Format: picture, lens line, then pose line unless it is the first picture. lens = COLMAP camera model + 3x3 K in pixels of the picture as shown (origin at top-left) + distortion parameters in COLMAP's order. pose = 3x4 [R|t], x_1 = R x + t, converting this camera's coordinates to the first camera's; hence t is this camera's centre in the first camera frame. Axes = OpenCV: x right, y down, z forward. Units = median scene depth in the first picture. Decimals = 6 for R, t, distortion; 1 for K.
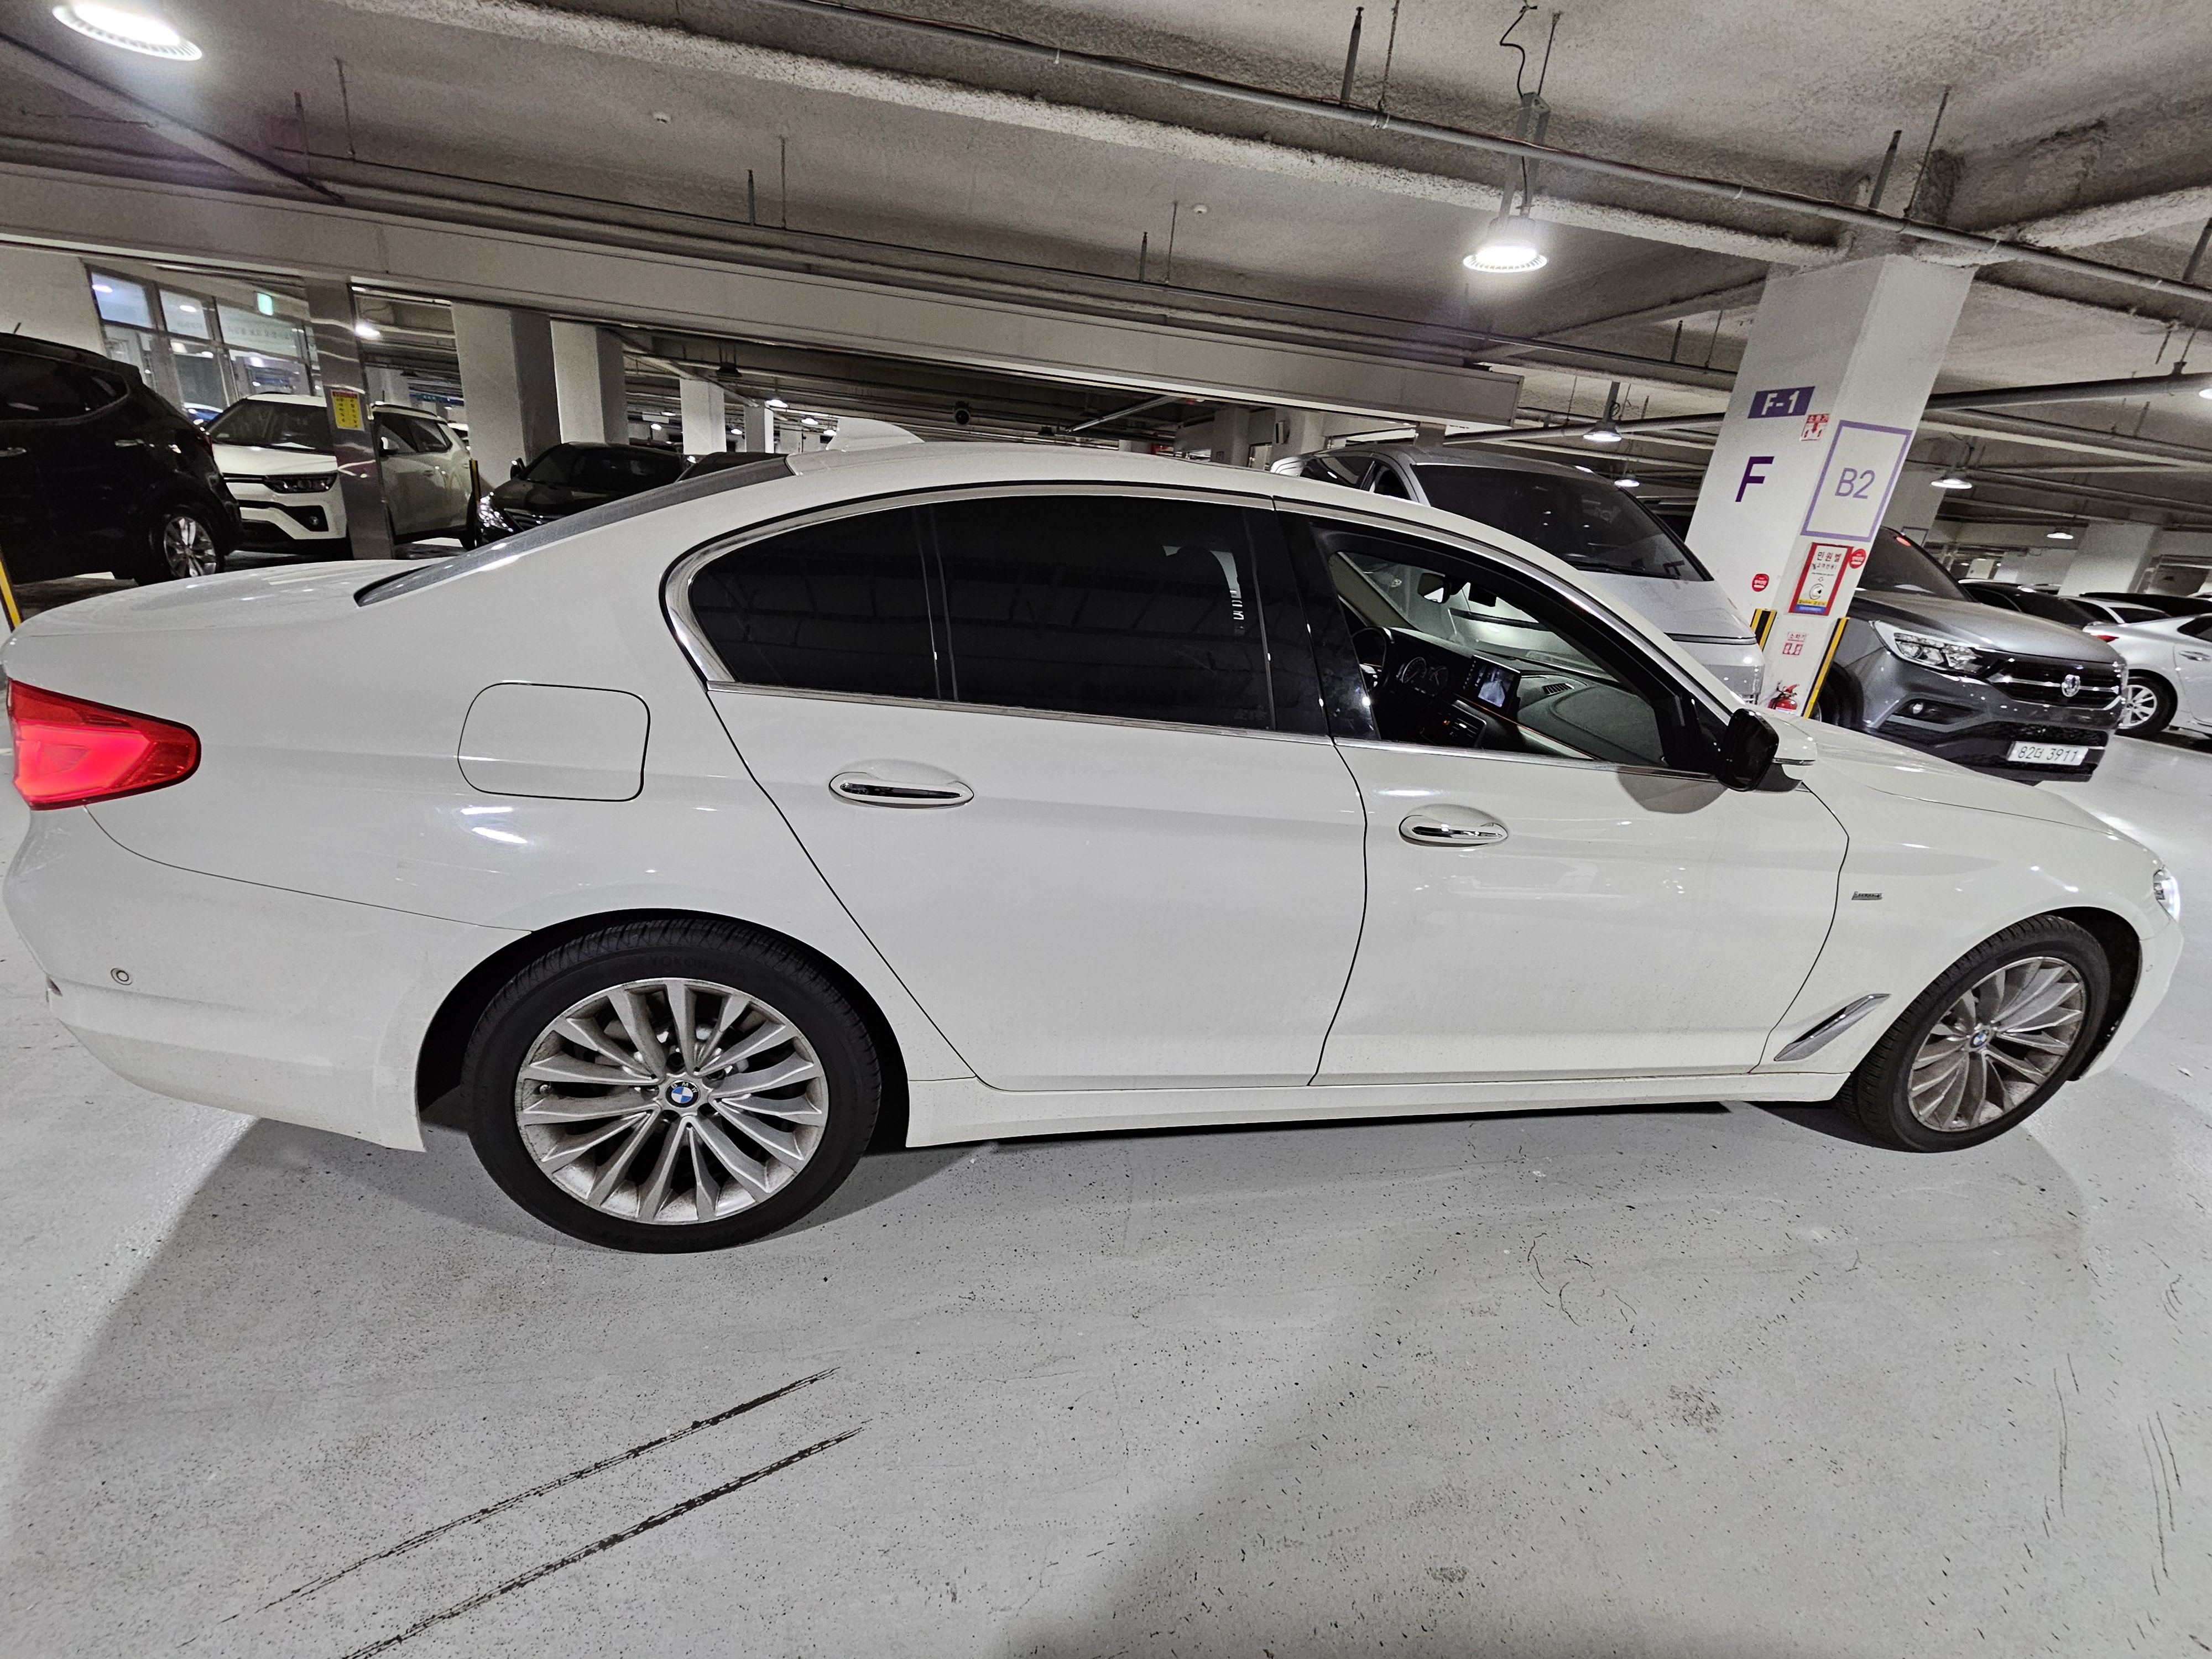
lens RADIAL K [[911.3, 0, 1104.3], [0, 911.3, 838.9], [0, 0, 1]] dist [0.006650, -0.004292]
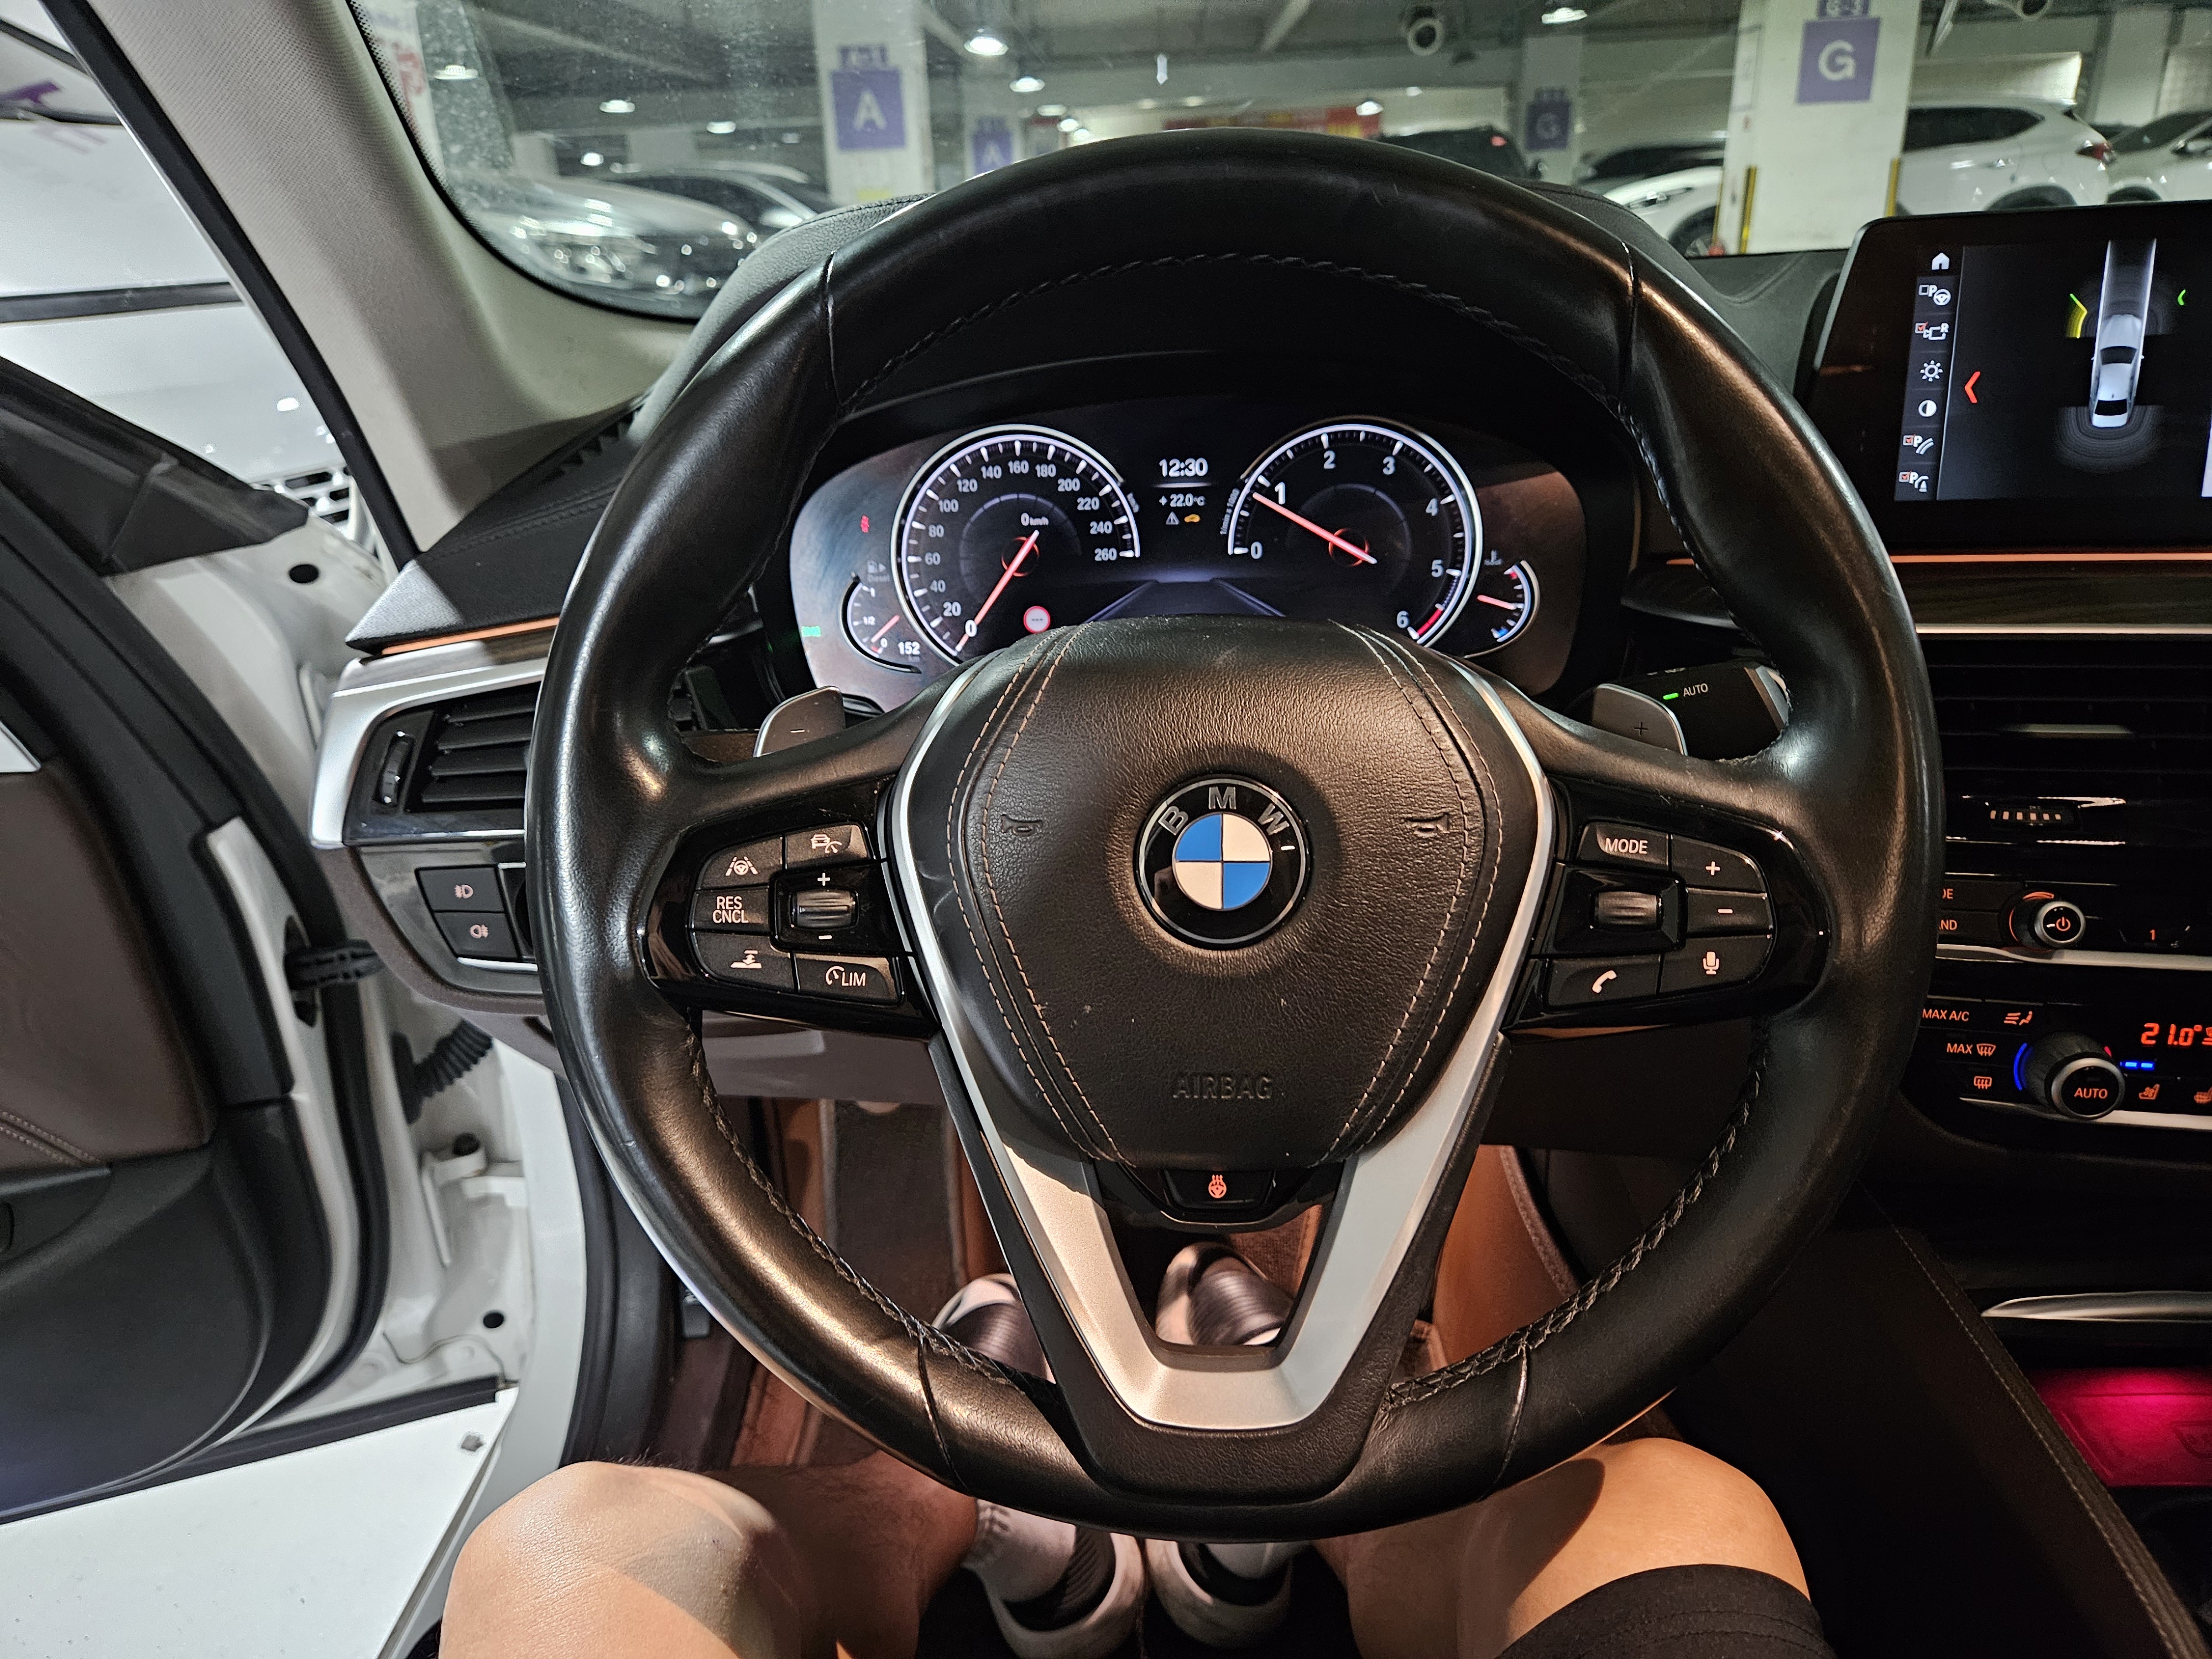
lens RADIAL K [[1496.2, 0, 1100.9], [0, 1496.2, 840.8], [0, 0, 1]] dist [0.074954, -0.066165]
pose [[0.222948, -0.470393, 0.853829, 0.085980], [0.398625, 0.843290, 0.360499, -0.127166], [-0.889602, 0.259985, 0.375521, 0.534440]]
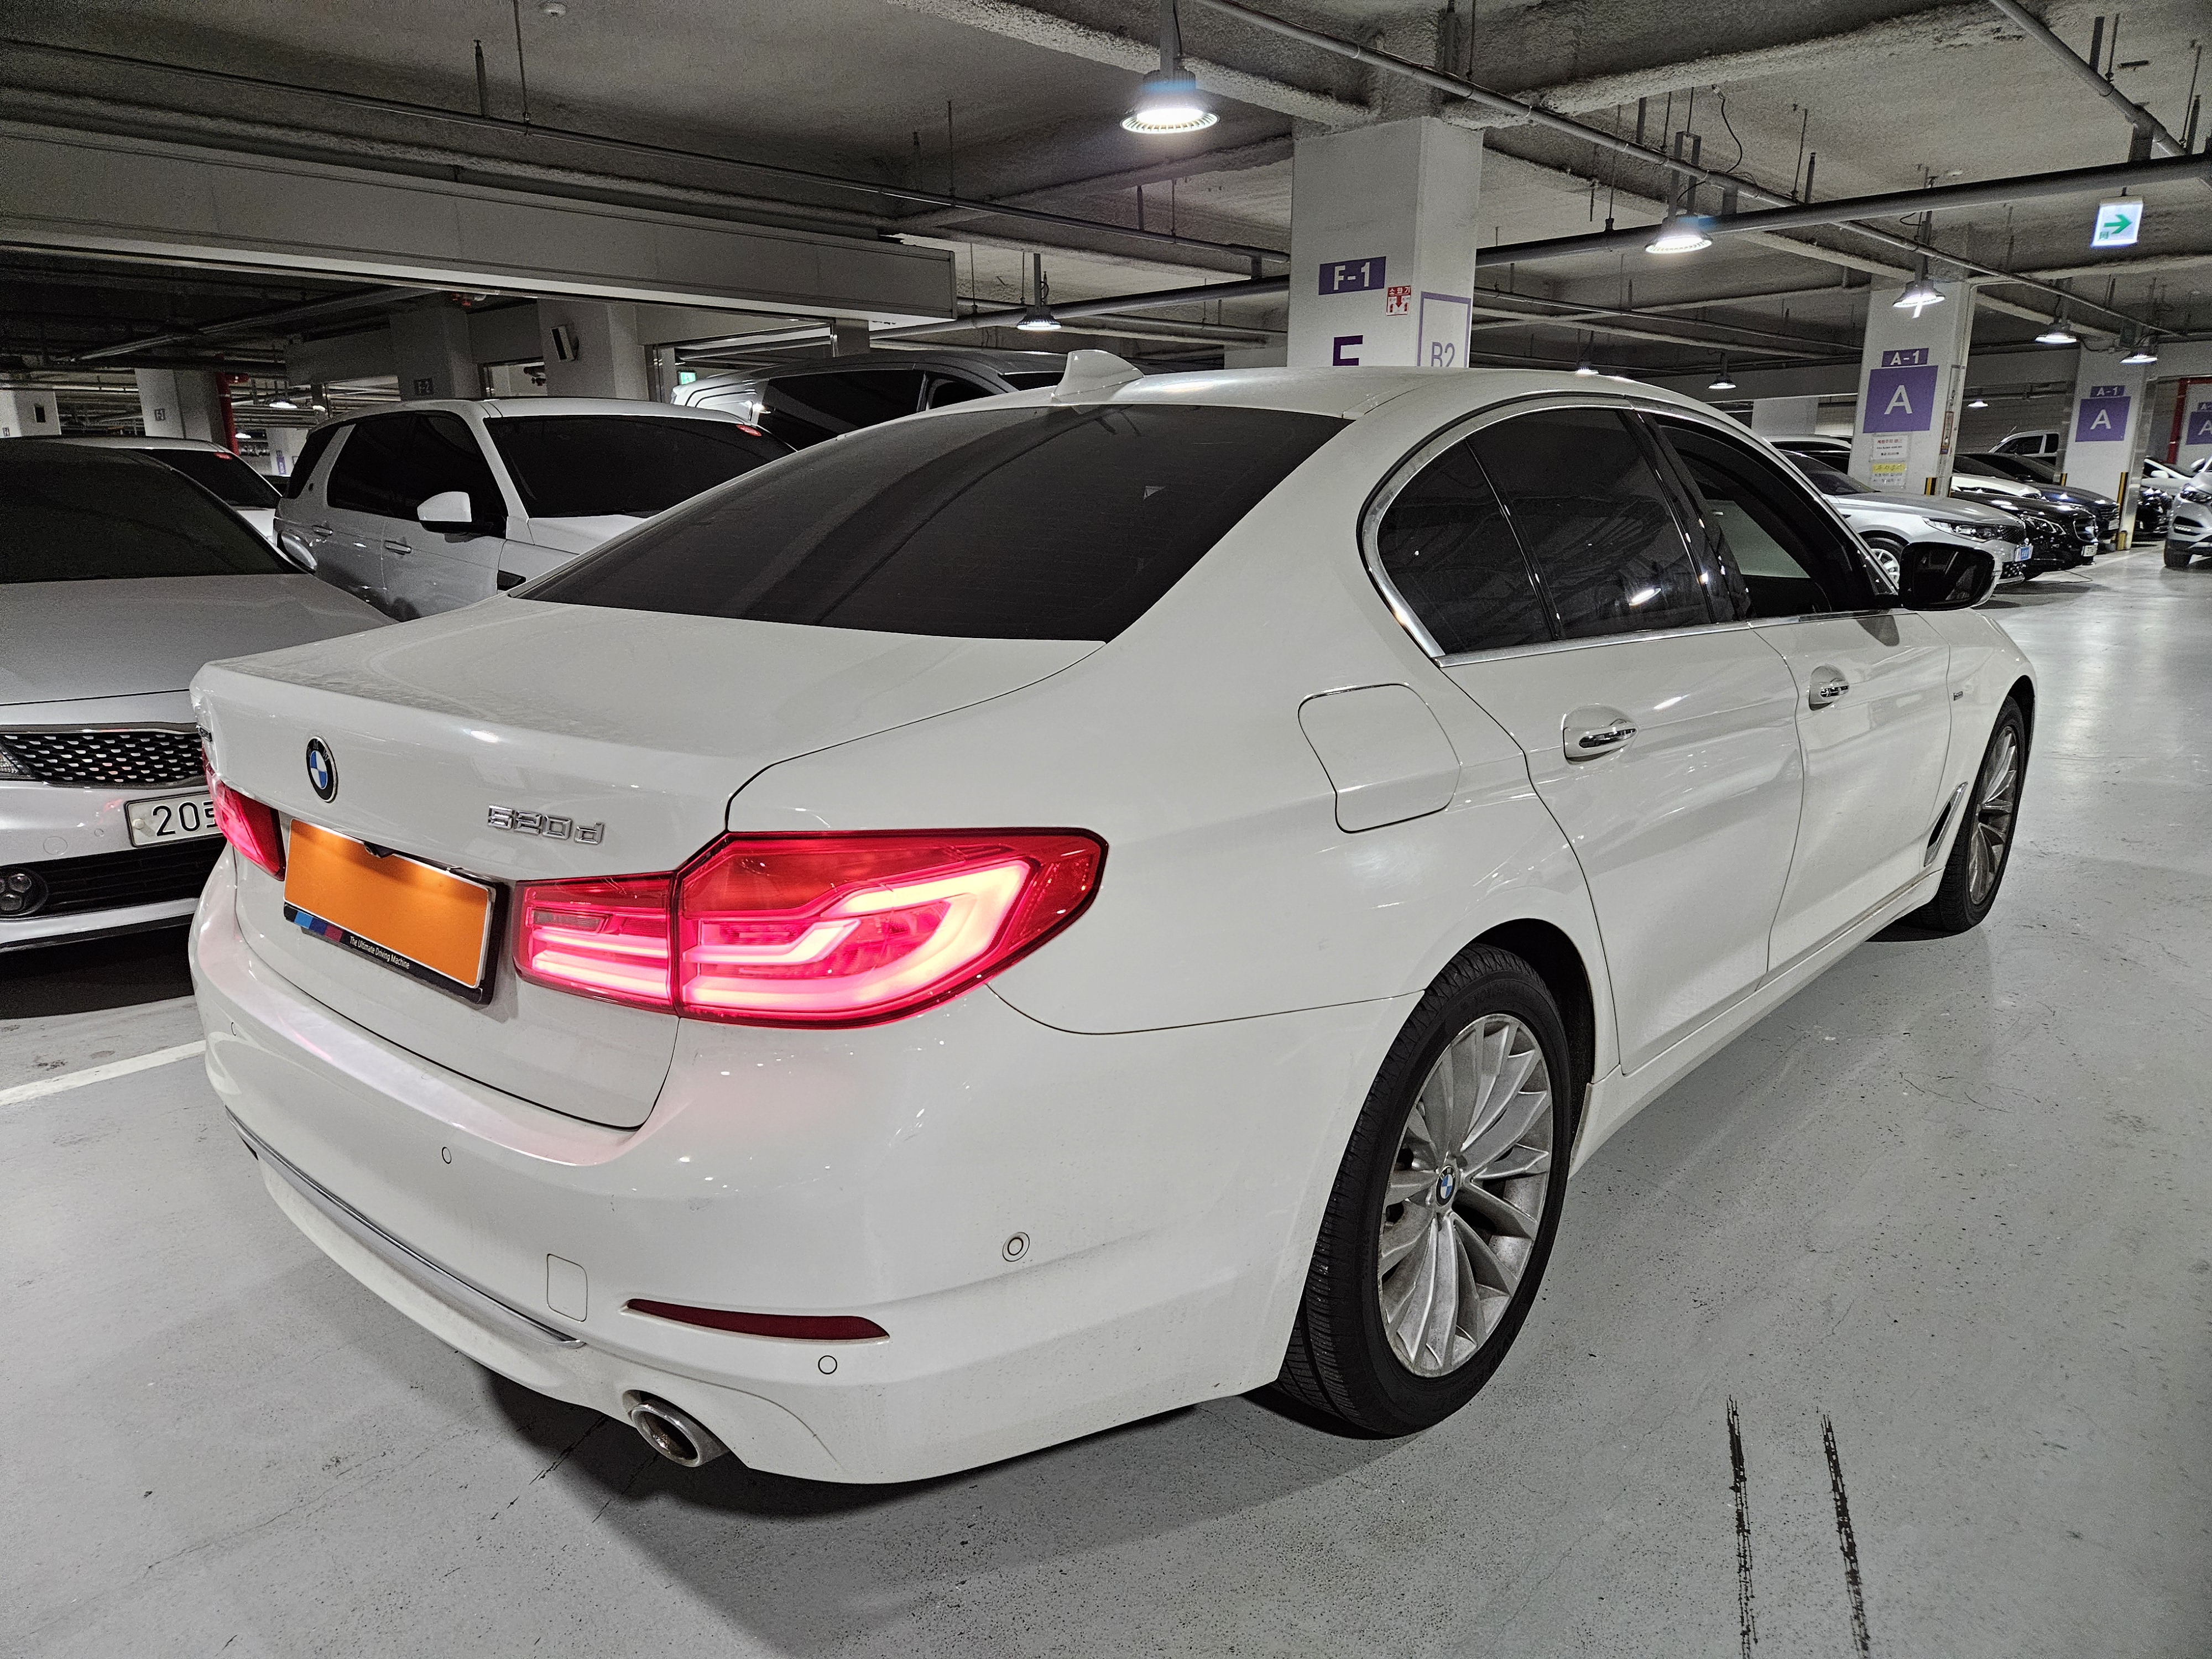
lens RADIAL K [[1479.7, 0, 1077.5], [0, 1479.7, 853.4], [0, 0, 1]] dist [0.077025, -0.053965]
pose [[0.800344, -0.246448, 0.546546, -0.411082], [0.291505, 0.956559, 0.004460, -0.028289], [-0.523903, 0.155752, 0.837417, 0.014729]]
